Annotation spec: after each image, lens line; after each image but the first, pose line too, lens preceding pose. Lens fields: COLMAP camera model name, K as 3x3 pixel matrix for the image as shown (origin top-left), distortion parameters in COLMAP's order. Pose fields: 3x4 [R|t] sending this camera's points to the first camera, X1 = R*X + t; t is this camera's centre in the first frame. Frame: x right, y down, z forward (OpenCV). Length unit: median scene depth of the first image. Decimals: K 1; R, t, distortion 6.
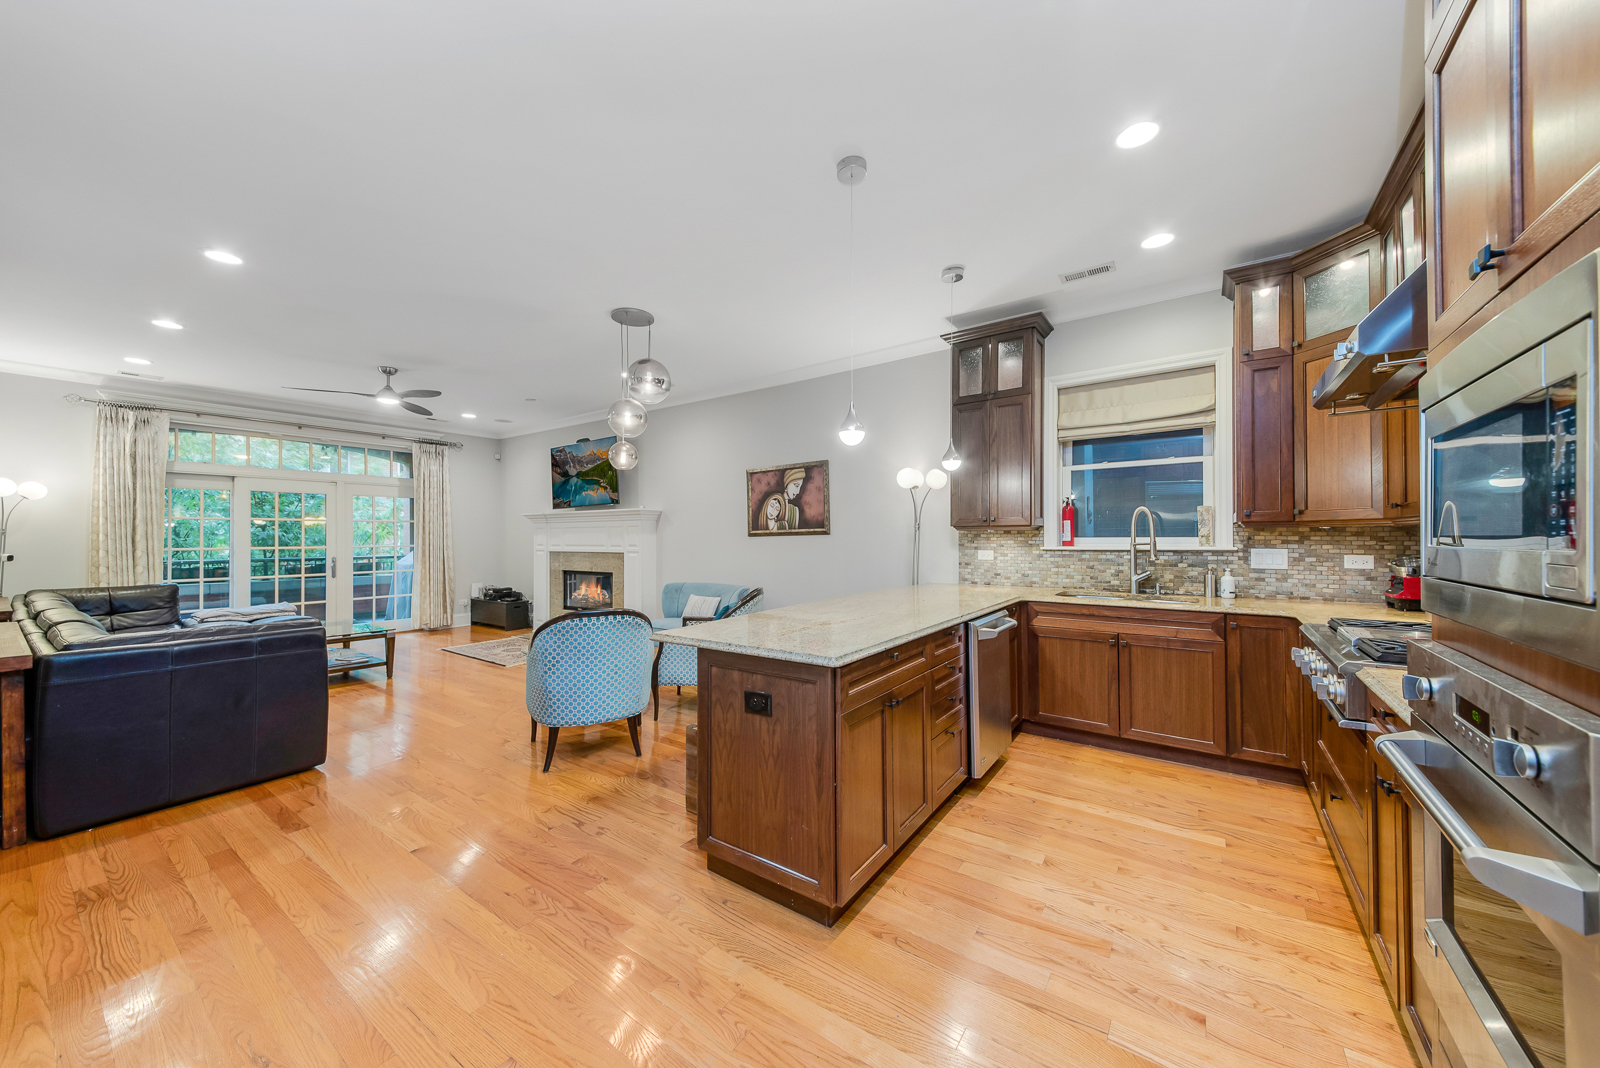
lens RADIAL K [[569.2, 0, 802.5], [0, 569.2, 535.4], [0, 0, 1]] dist [-0.000660, -0.000060]
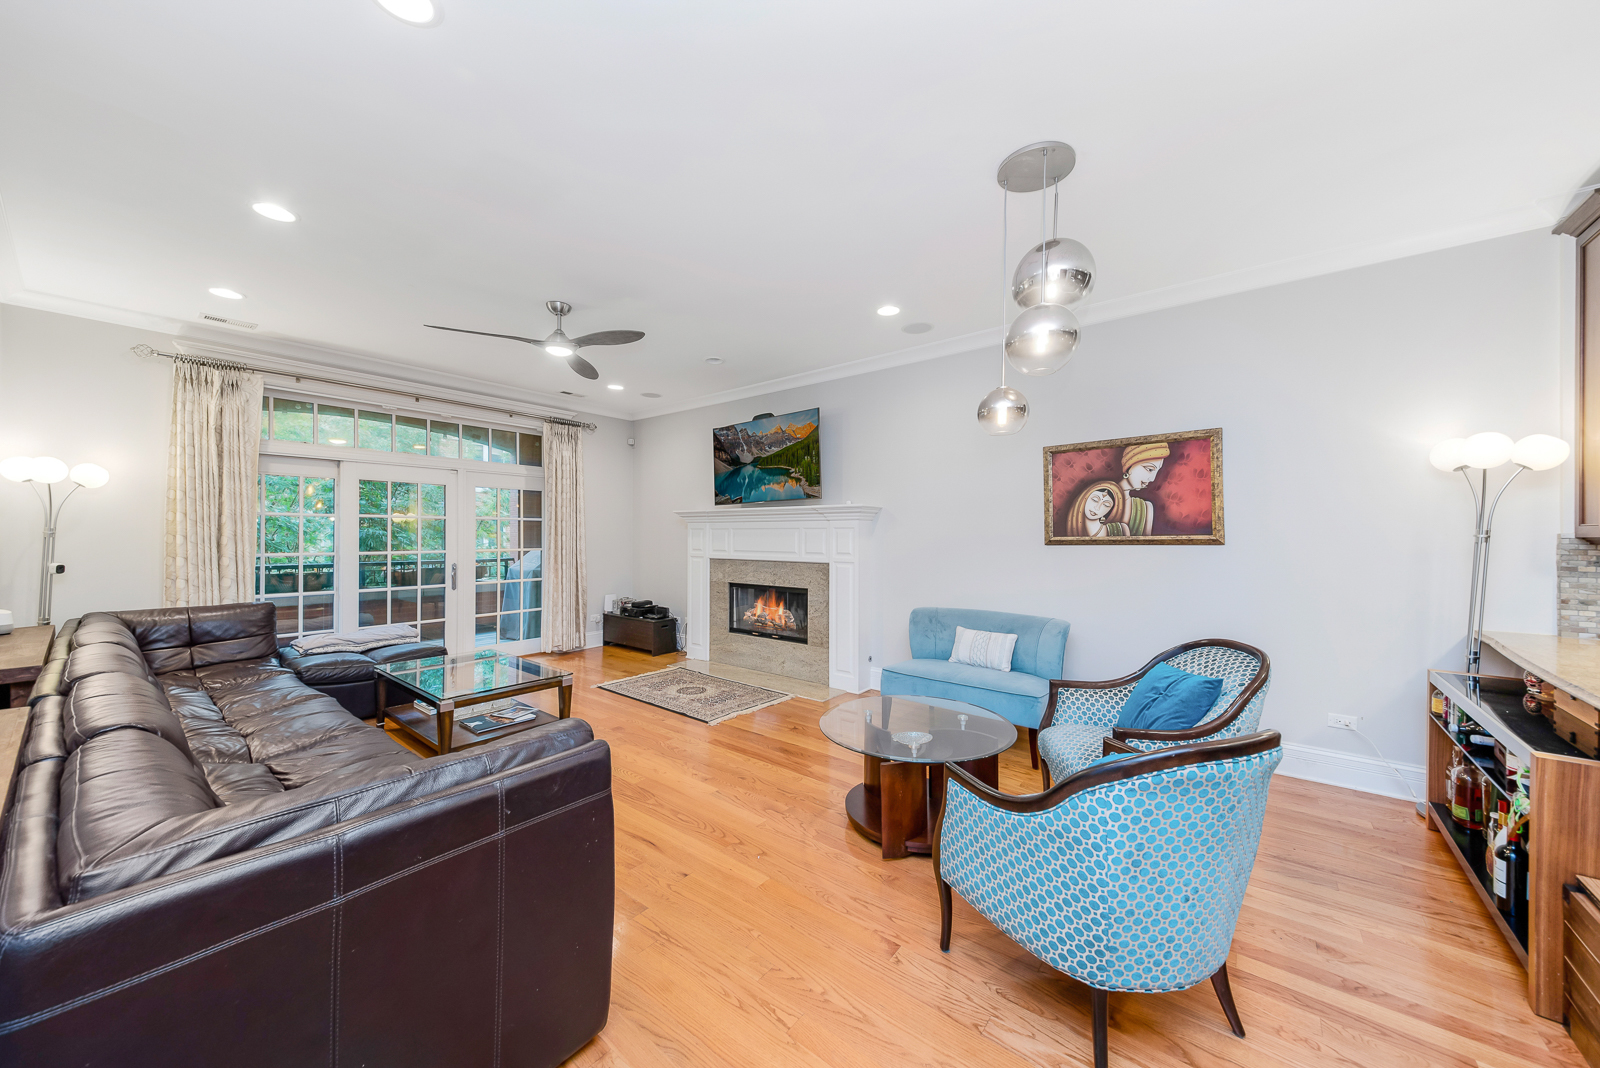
lens RADIAL K [[562.3, 0, 794.1], [0, 562.3, 536.1], [0, 0, 1]] dist [0.026760, -0.009586]
pose [[0.997176, 0.007196, -0.074753, -0.356884], [-0.006831, 0.999963, 0.005141, -0.009915], [0.074787, -0.004616, 0.997189, 0.298436]]
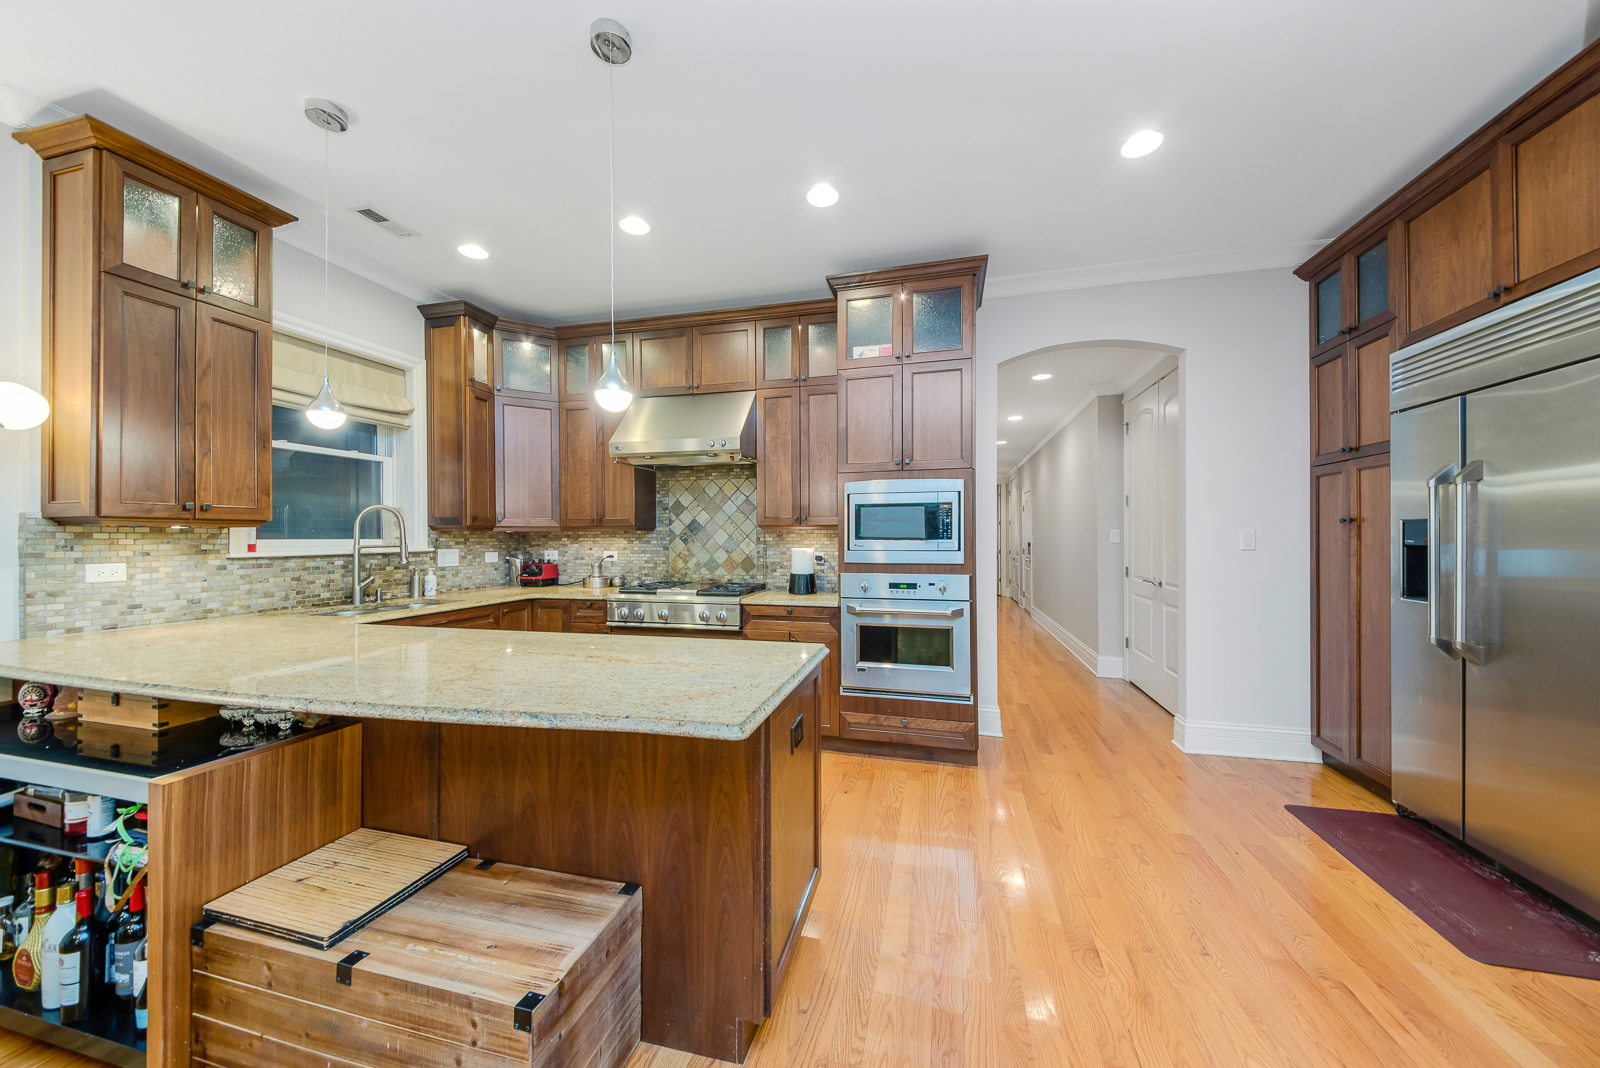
lens RADIAL K [[569.2, 0, 802.5], [0, 569.2, 535.4], [0, 0, 1]] dist [-0.000660, -0.000060]
pose [[-0.347583, 0.007785, 0.937617, -0.304981], [0.000712, 0.999967, -0.008039, 0.003394], [-0.937649, -0.002127, -0.347577, 0.442444]]
